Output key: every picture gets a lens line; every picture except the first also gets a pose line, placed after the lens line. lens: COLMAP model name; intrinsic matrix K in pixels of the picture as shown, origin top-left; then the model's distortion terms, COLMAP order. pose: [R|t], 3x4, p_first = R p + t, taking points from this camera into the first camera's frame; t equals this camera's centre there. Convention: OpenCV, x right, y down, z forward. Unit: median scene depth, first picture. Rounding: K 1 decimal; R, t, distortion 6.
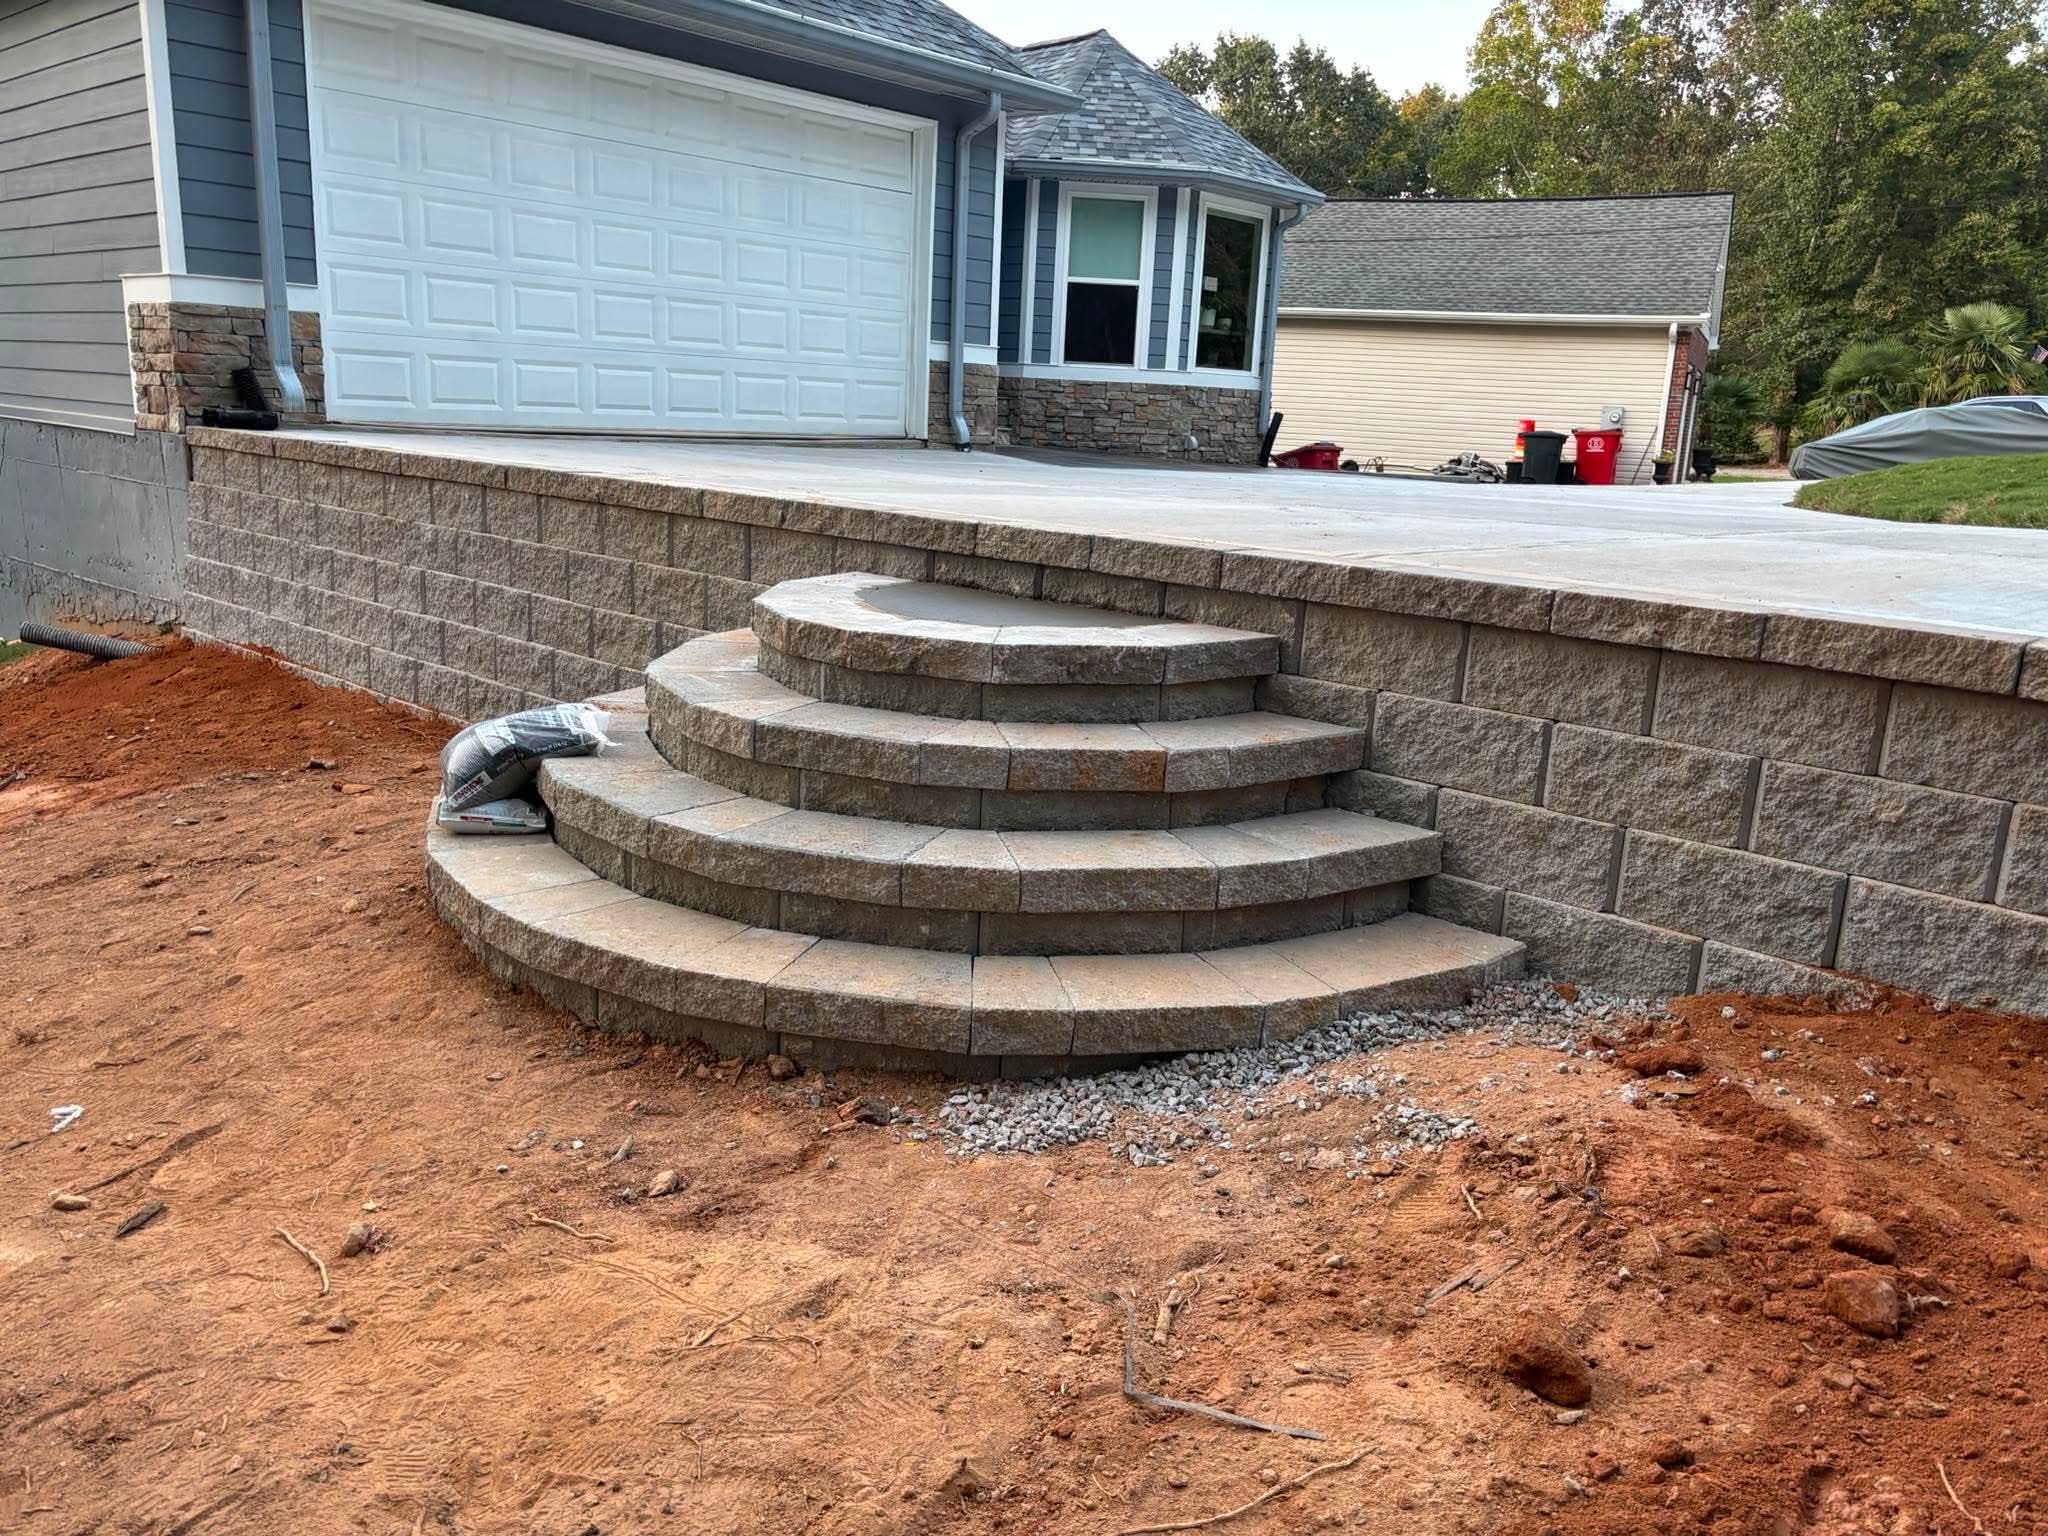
lens RADIAL K [[1513.0, 0, 1021.7], [0, 1513.0, 769.5], [0, 0, 1]] dist [0.011156, 0.001004]
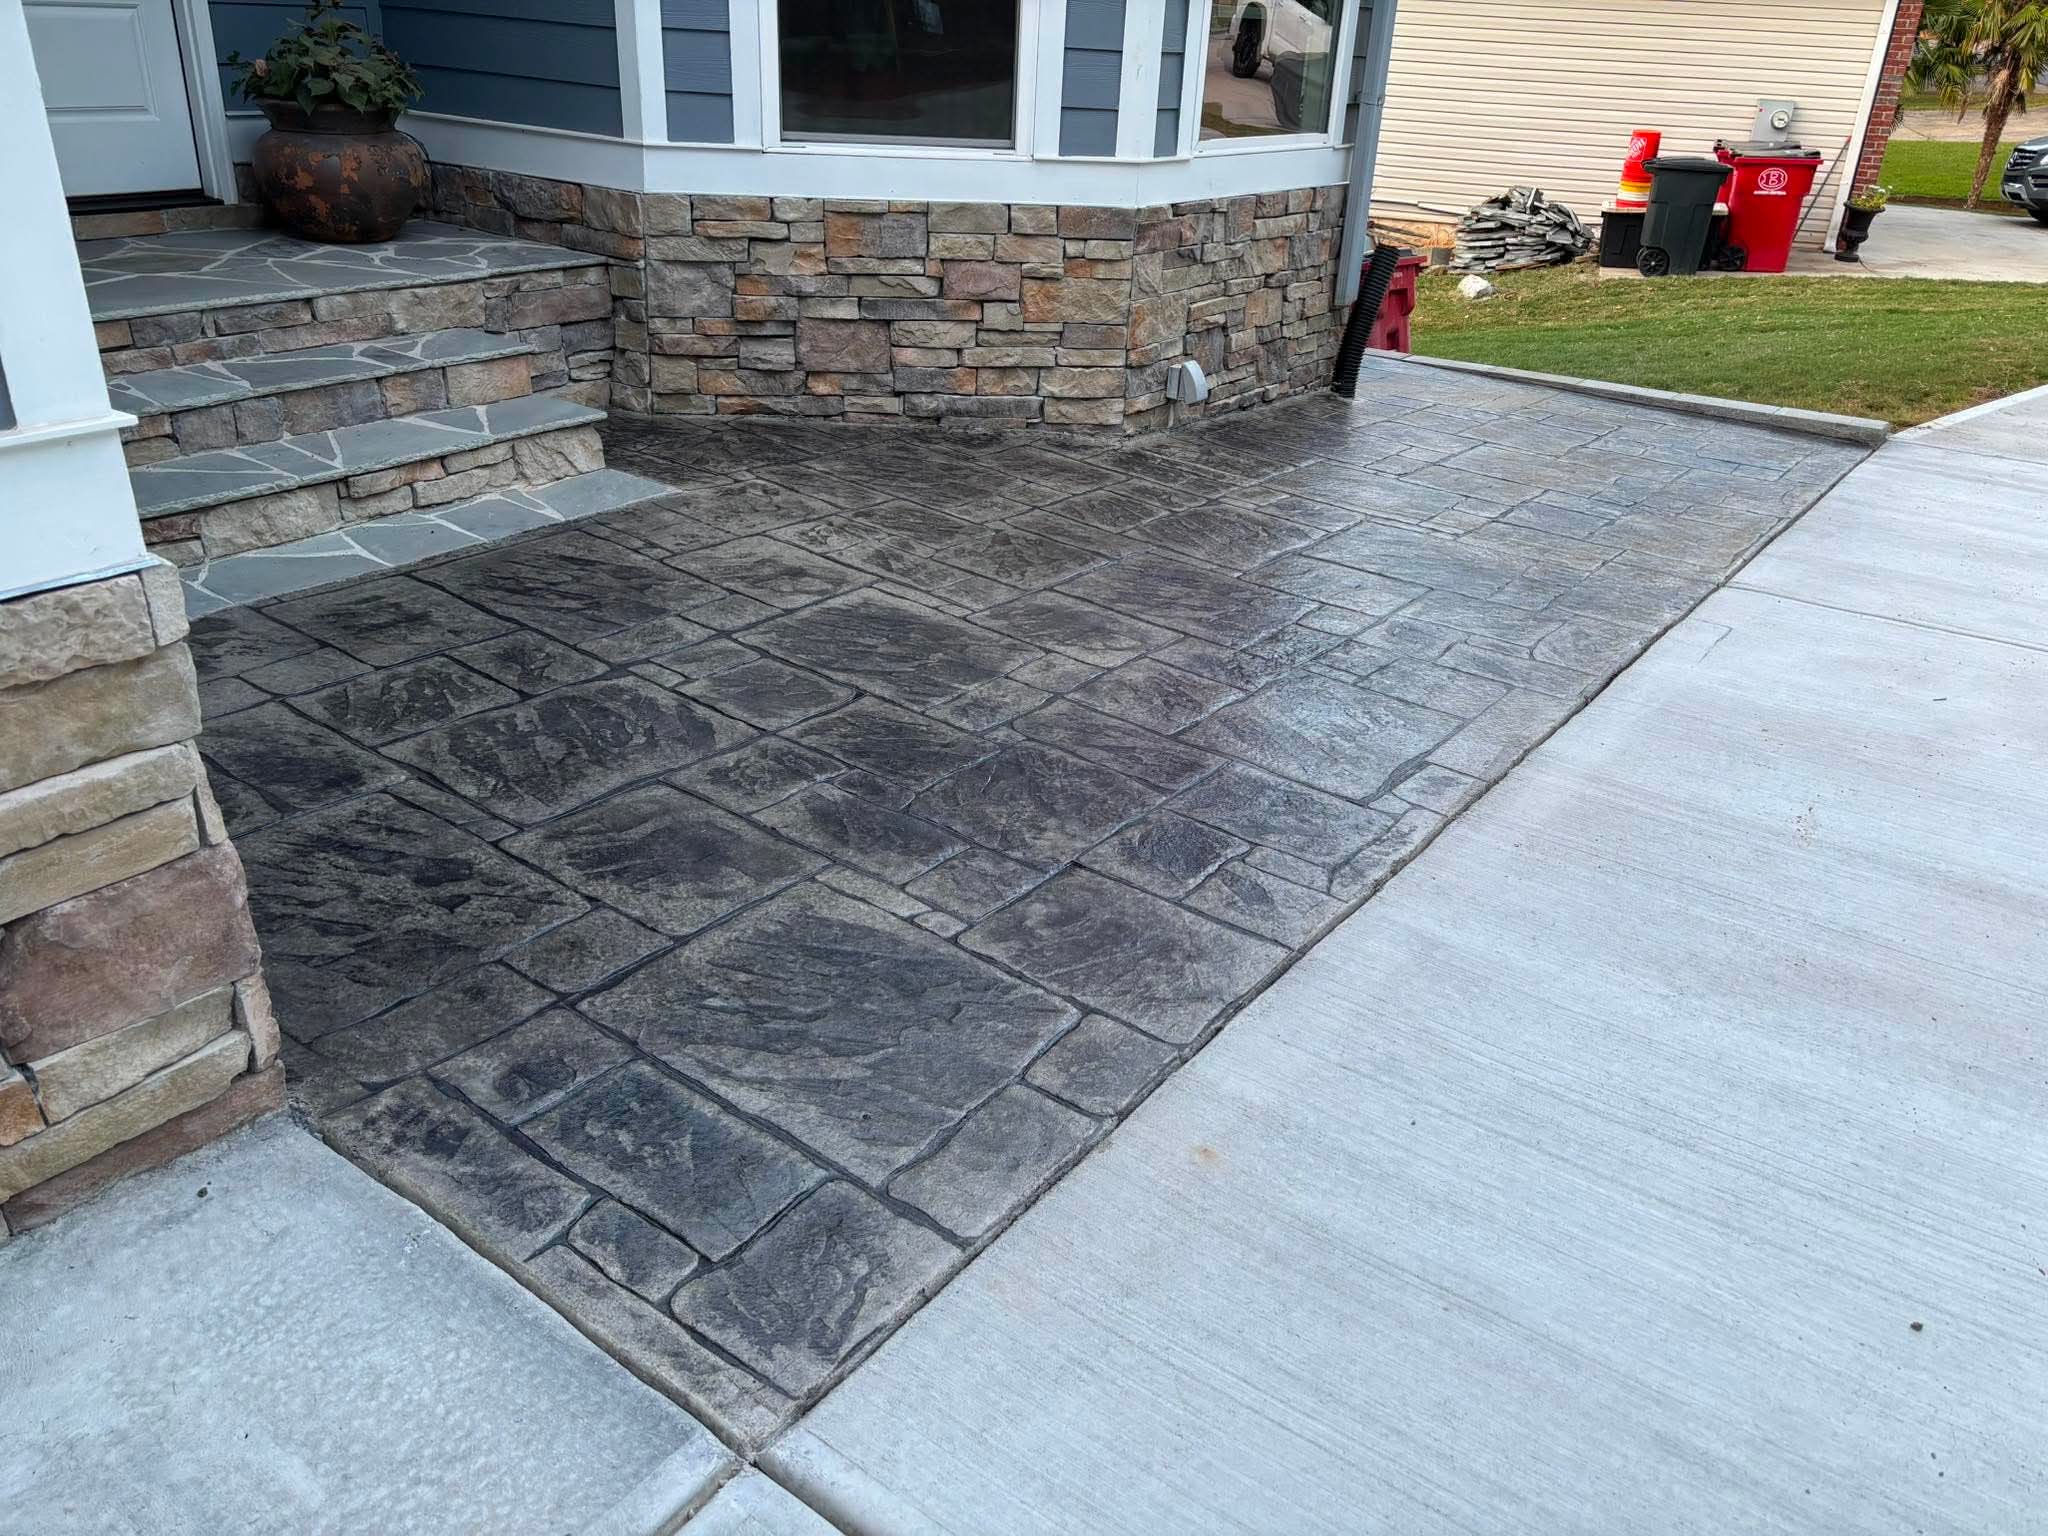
lens RADIAL K [[1513.0, 0, 1027.6], [0, 1513.0, 766.4], [0, 0, 1]] dist [0.011156, 0.001004]
pose [[0.989469, -0.062691, 0.130466, 0.028797], [0.031349, 0.972763, 0.229672, -0.214266], [-0.141311, -0.223164, 0.964484, 0.675315]]
